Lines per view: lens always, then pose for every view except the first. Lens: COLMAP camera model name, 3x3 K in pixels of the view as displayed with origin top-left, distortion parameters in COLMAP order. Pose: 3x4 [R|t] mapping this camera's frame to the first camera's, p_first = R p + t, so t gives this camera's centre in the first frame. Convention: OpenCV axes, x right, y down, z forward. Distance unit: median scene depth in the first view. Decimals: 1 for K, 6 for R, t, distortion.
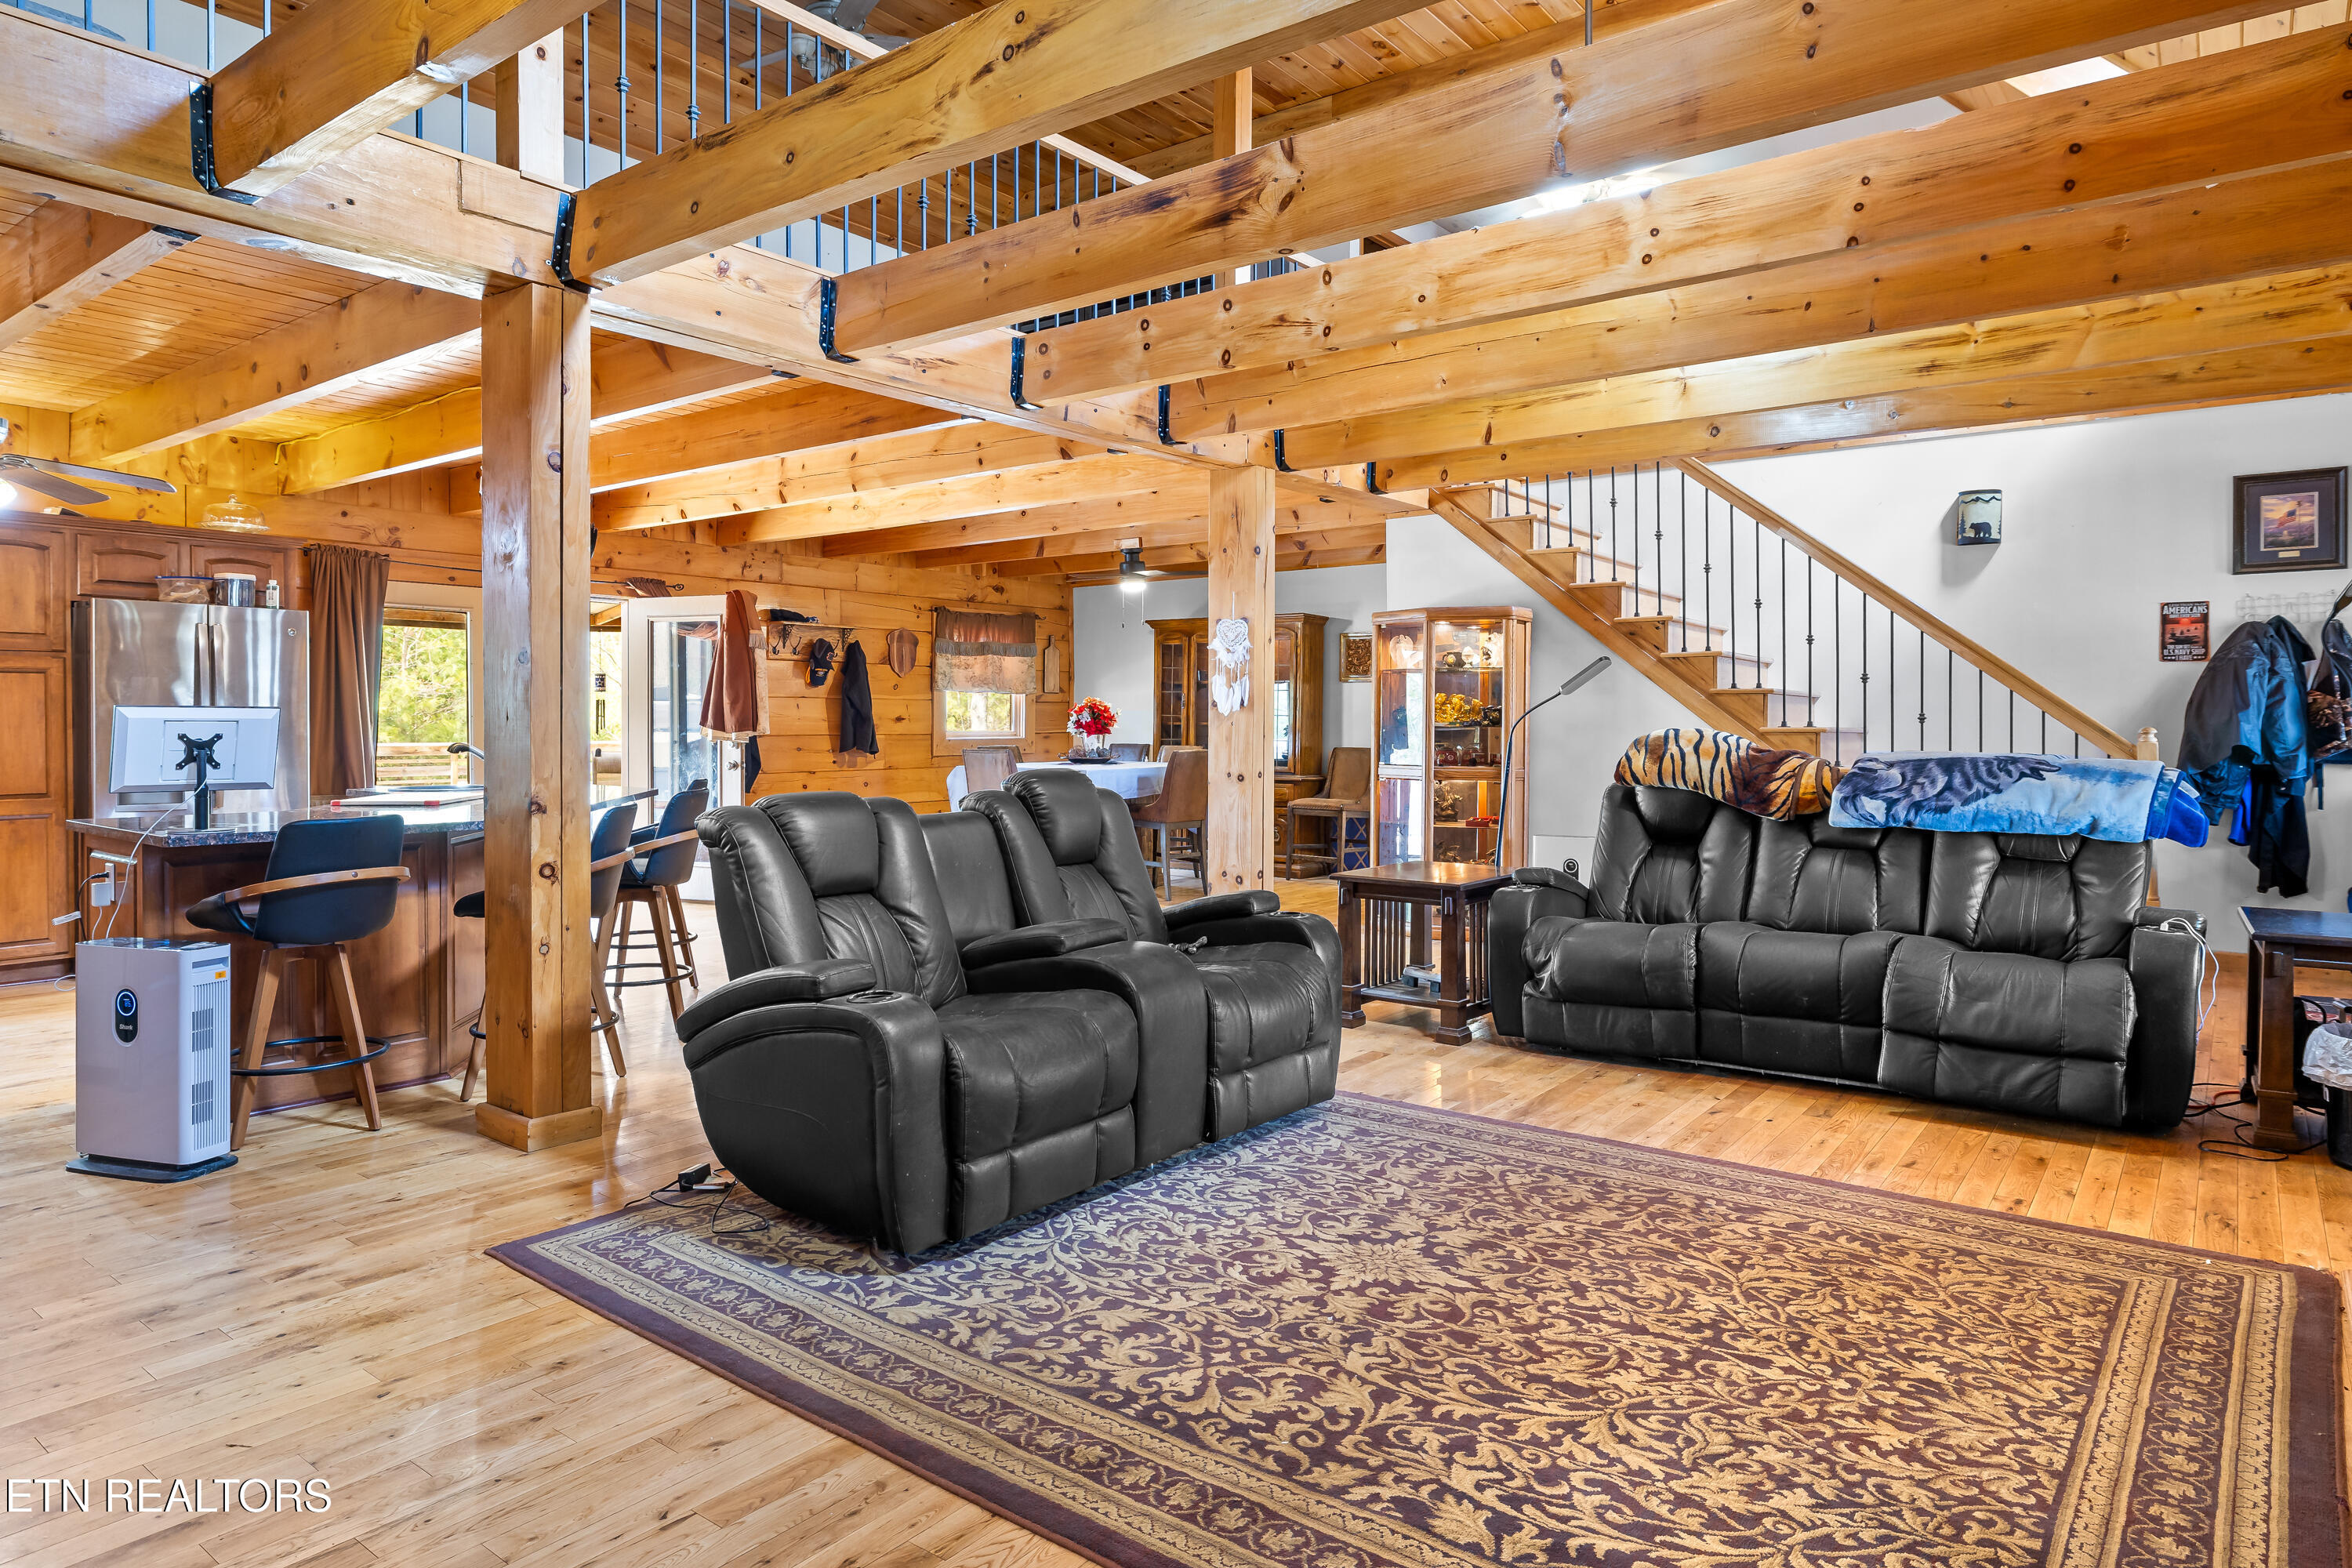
lens RADIAL K [[1386.2, 0, 1184.3], [0, 1386.2, 752.5], [0, 0, 1]] dist [-0.004767, -0.000175]
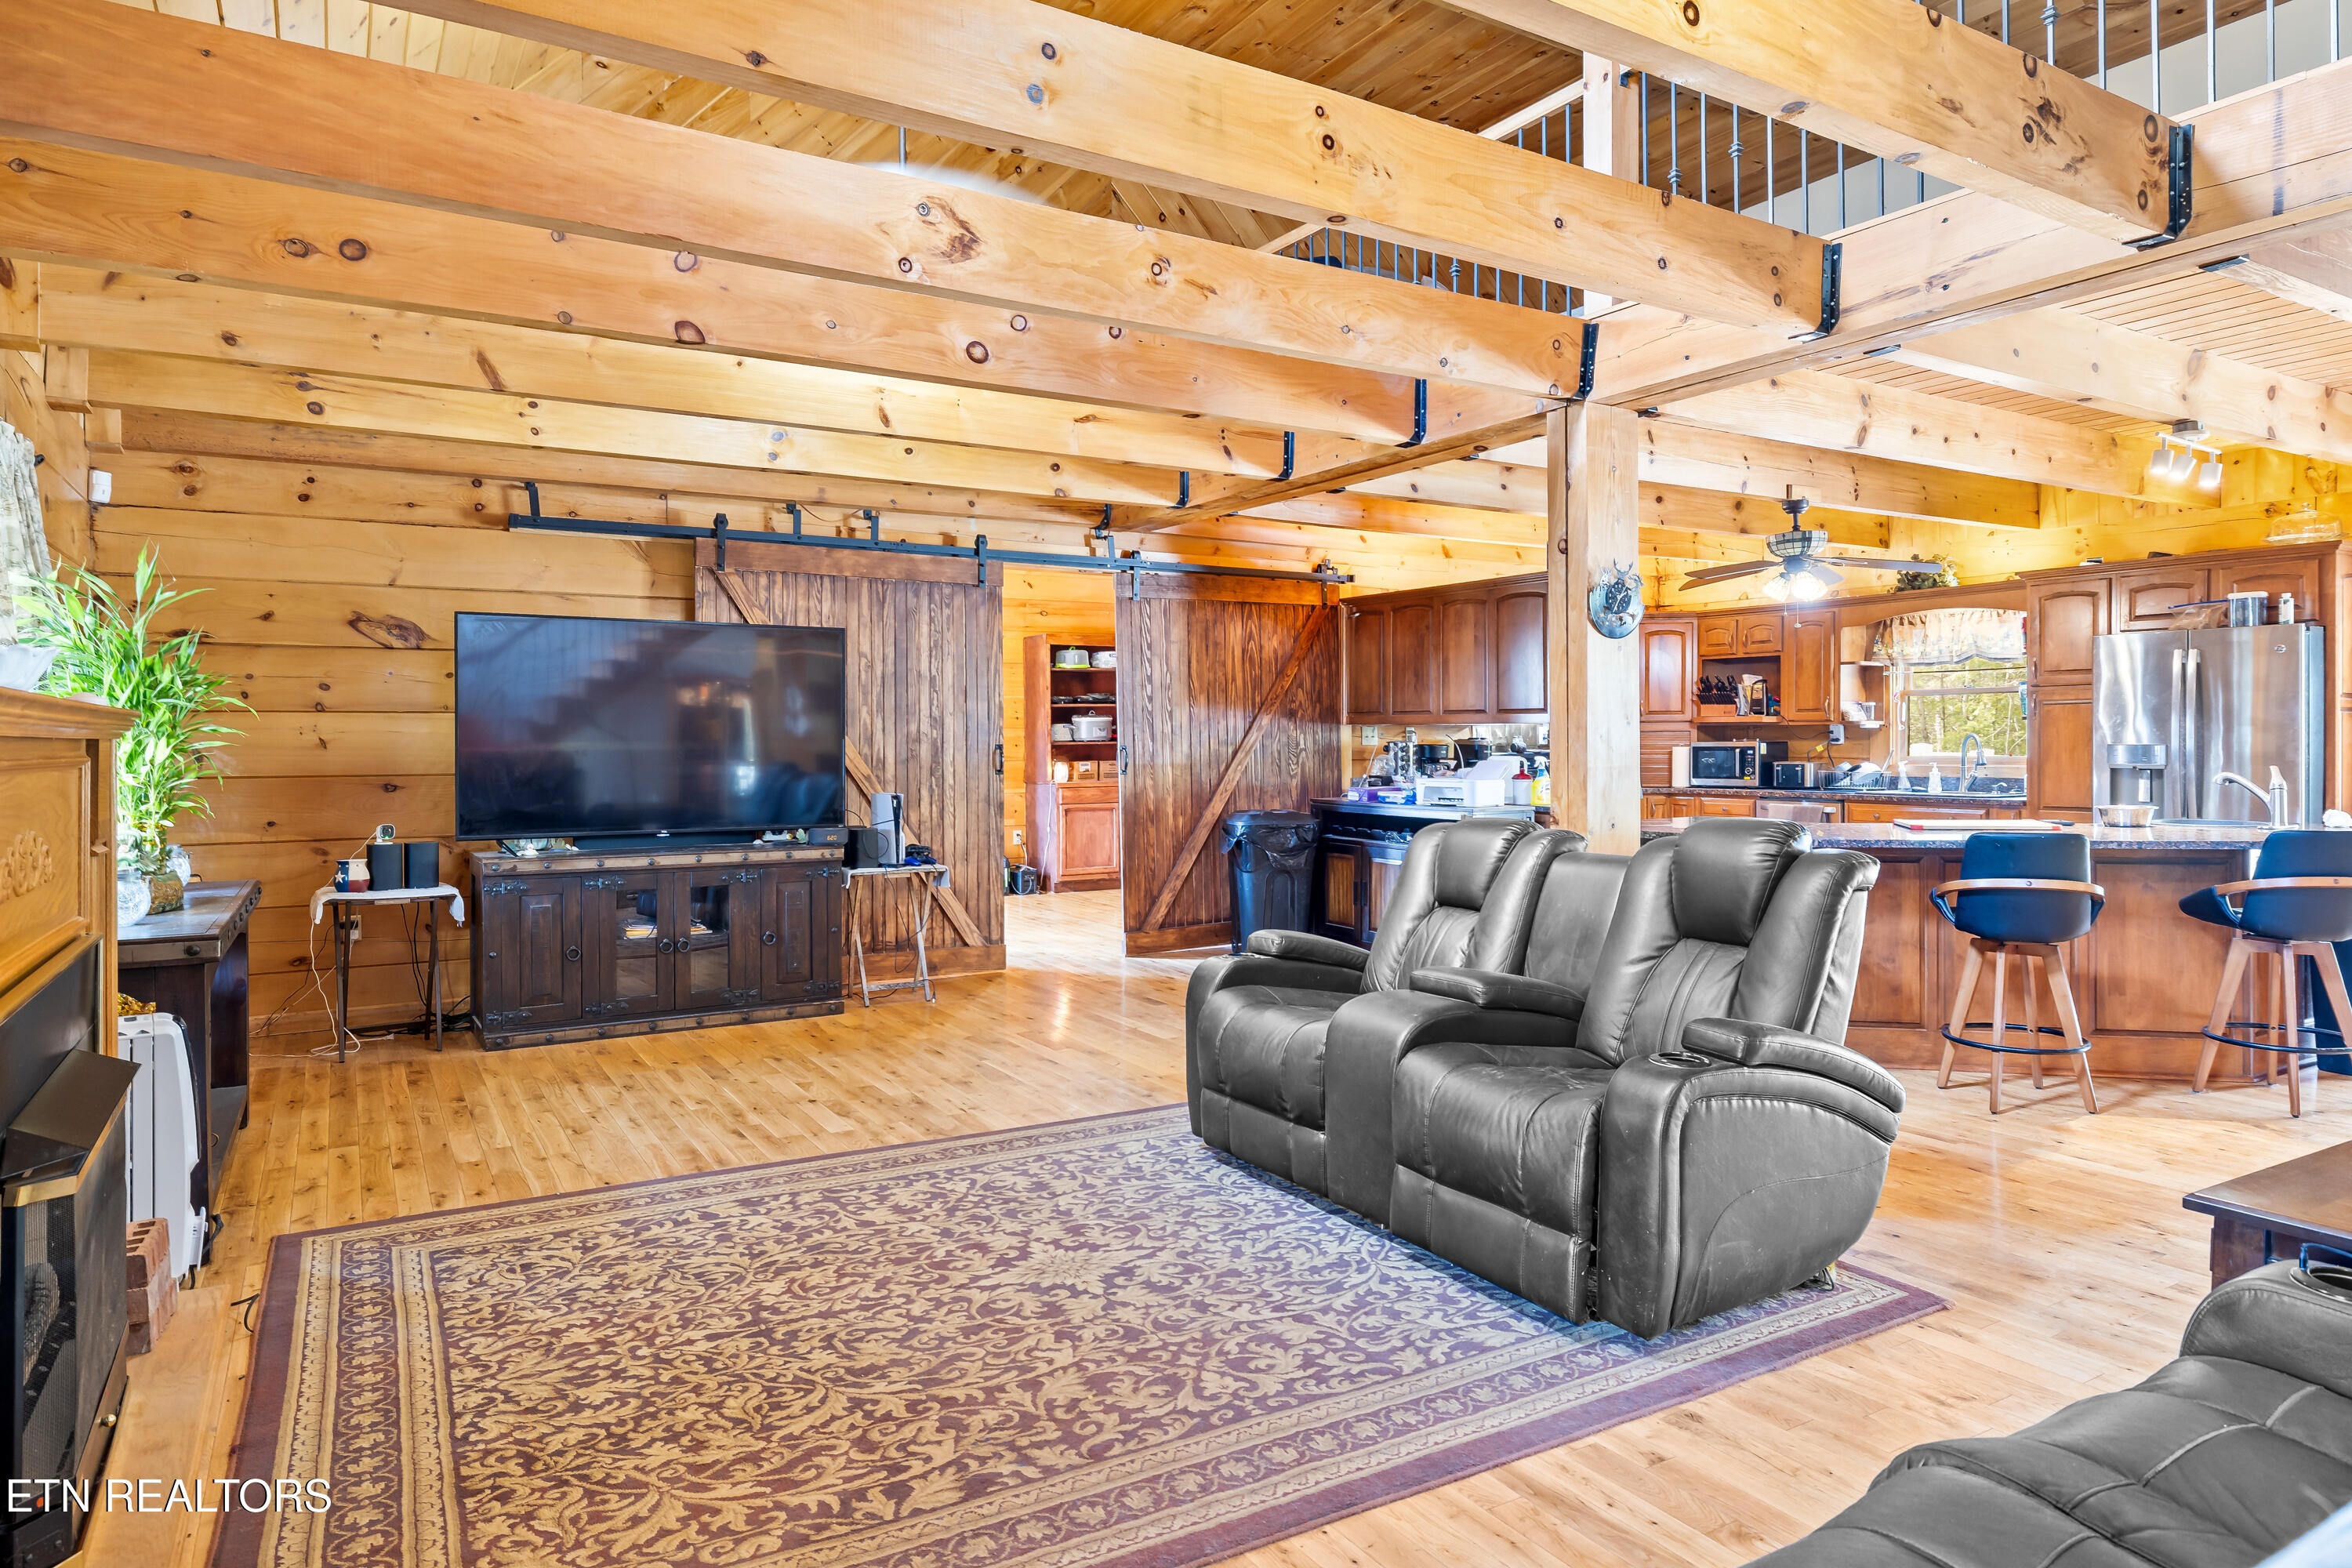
lens RADIAL K [[1412.0, 0, 1176.0], [0, 1412.0, 784.0], [0, 0, 1]] dist [-0.003355, -0.000527]
pose [[-0.375529, 0.029504, -0.926341, 1.210218], [-0.014306, 0.999190, 0.037623, -0.052650], [0.926700, 0.027381, -0.374803, 1.612179]]
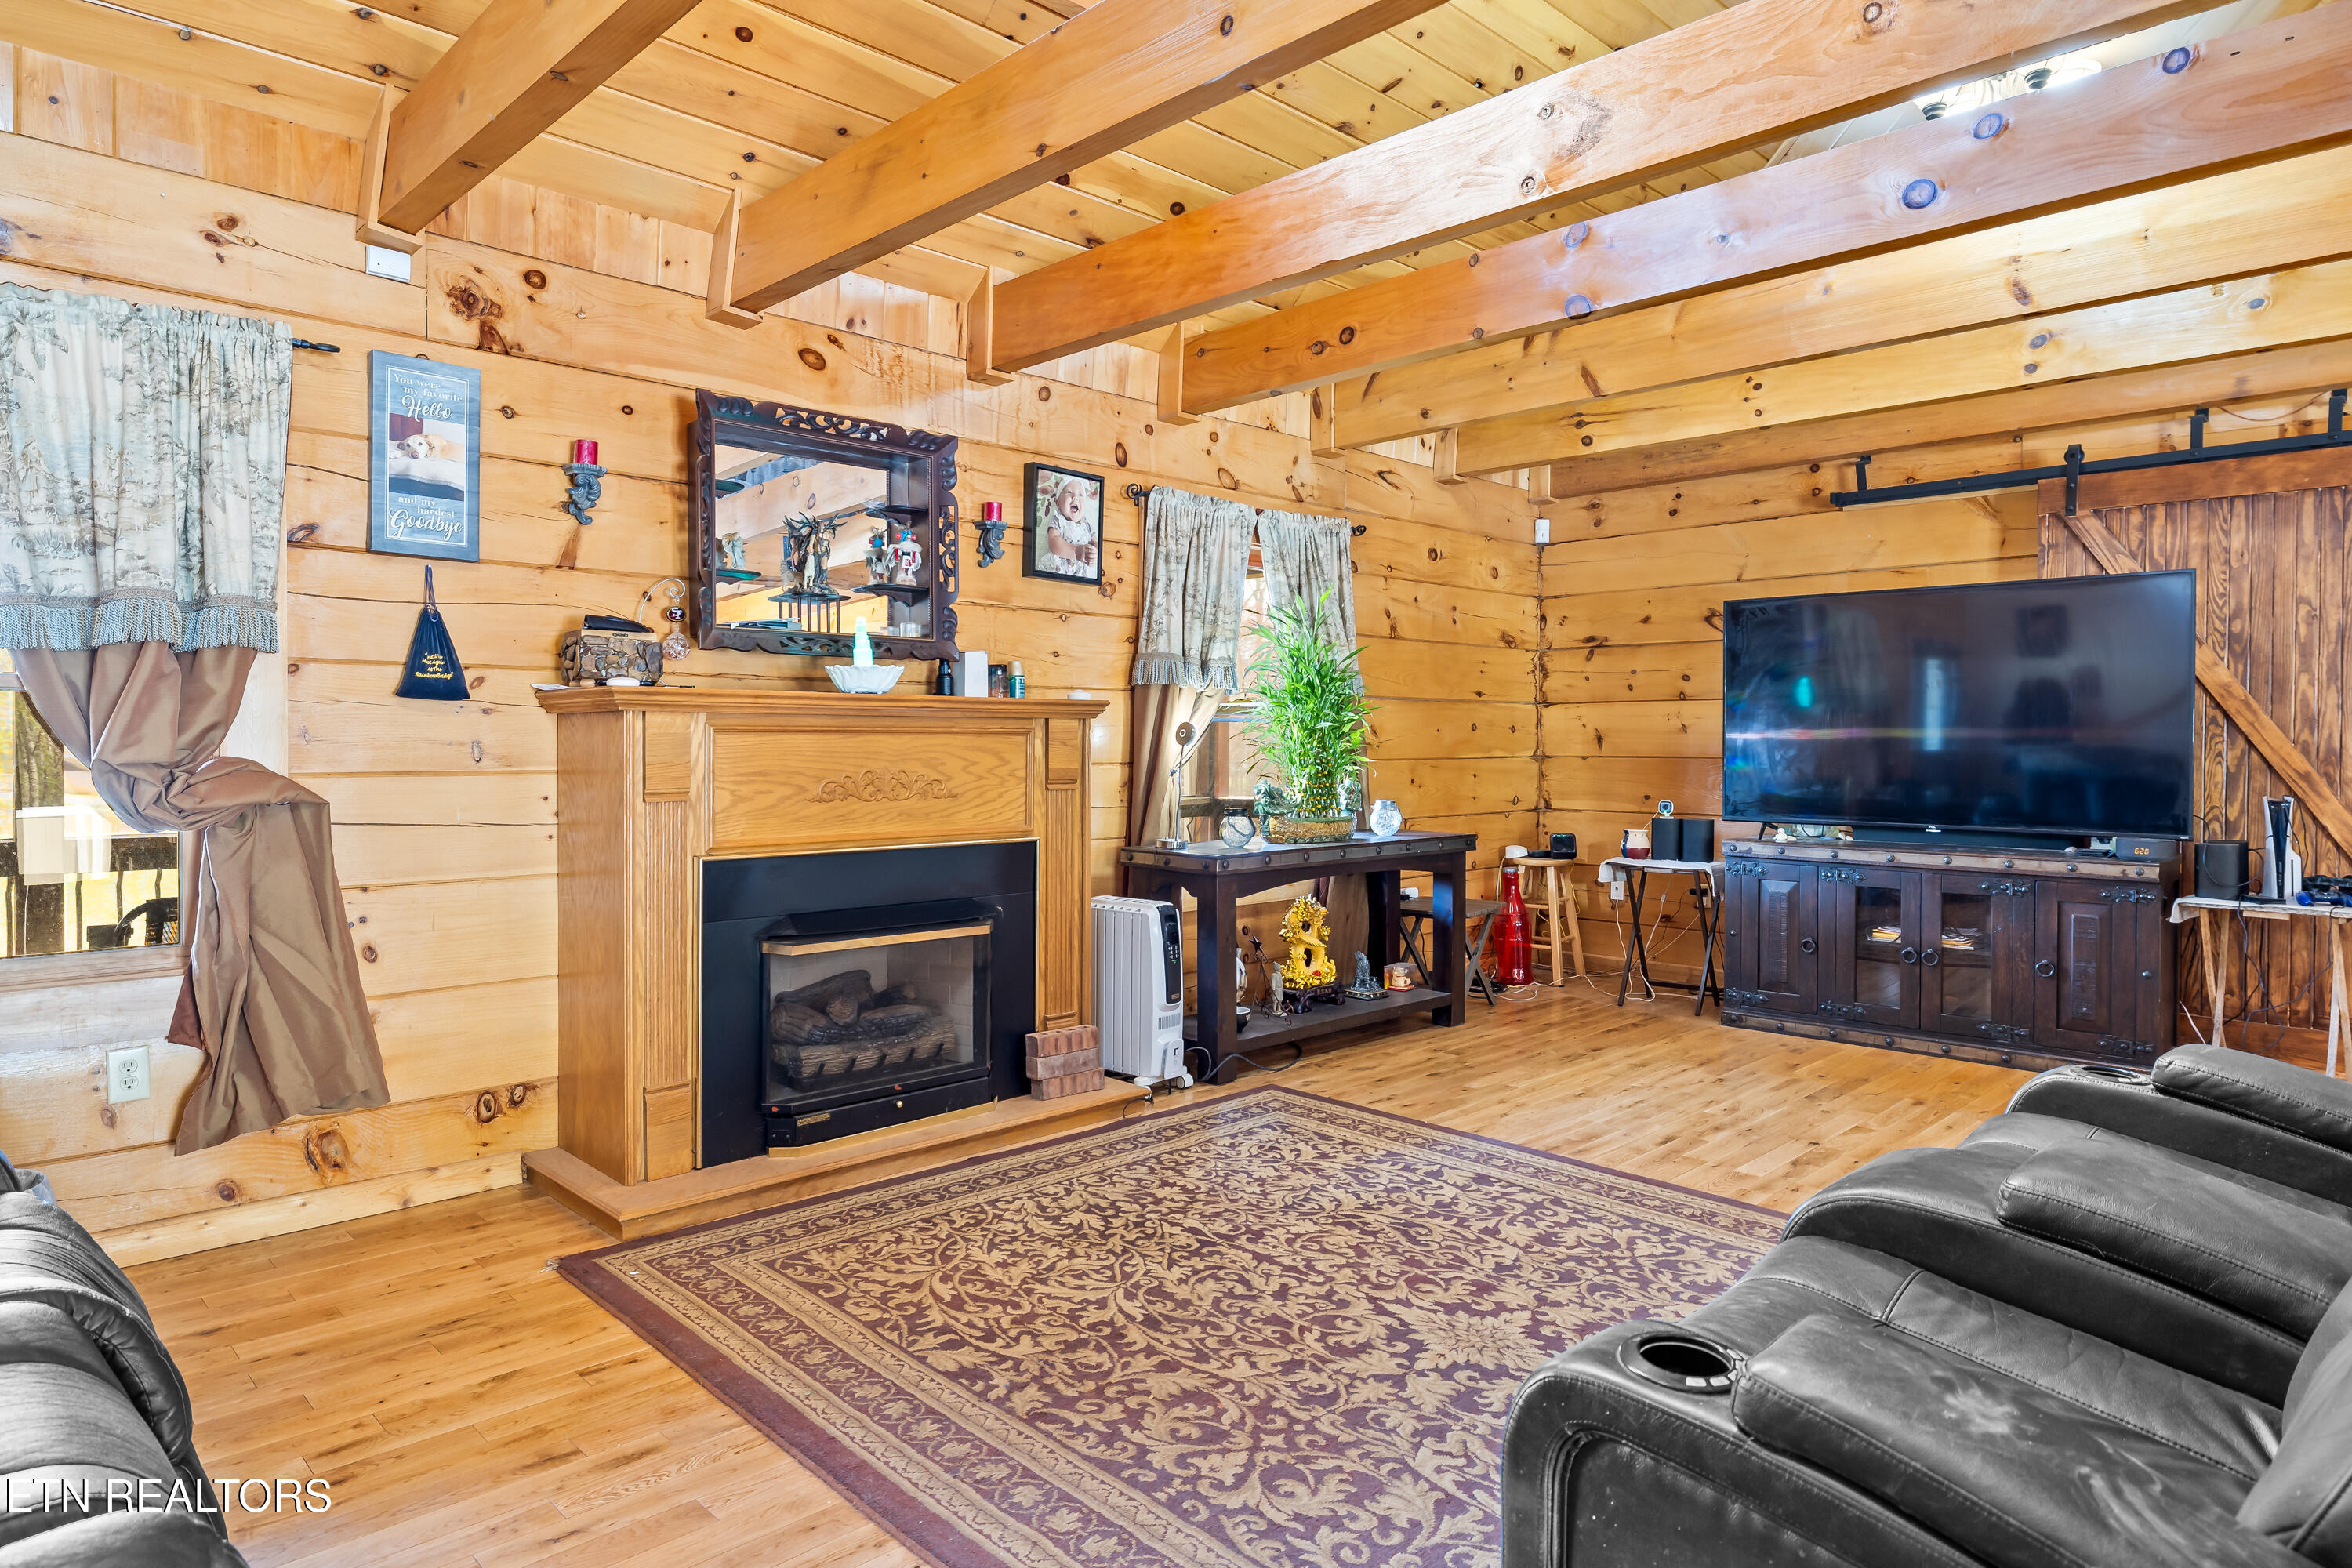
lens RADIAL K [[1367.8, 0, 1165.4], [0, 1367.8, 777.7], [0, 0, 1]] dist [-0.004788, 0.000336]
pose [[-0.988242, -0.004675, 0.152824, 0.224116], [0.002394, 0.998937, 0.046040, -0.040242], [-0.152877, 0.045864, -0.987180, 2.058038]]
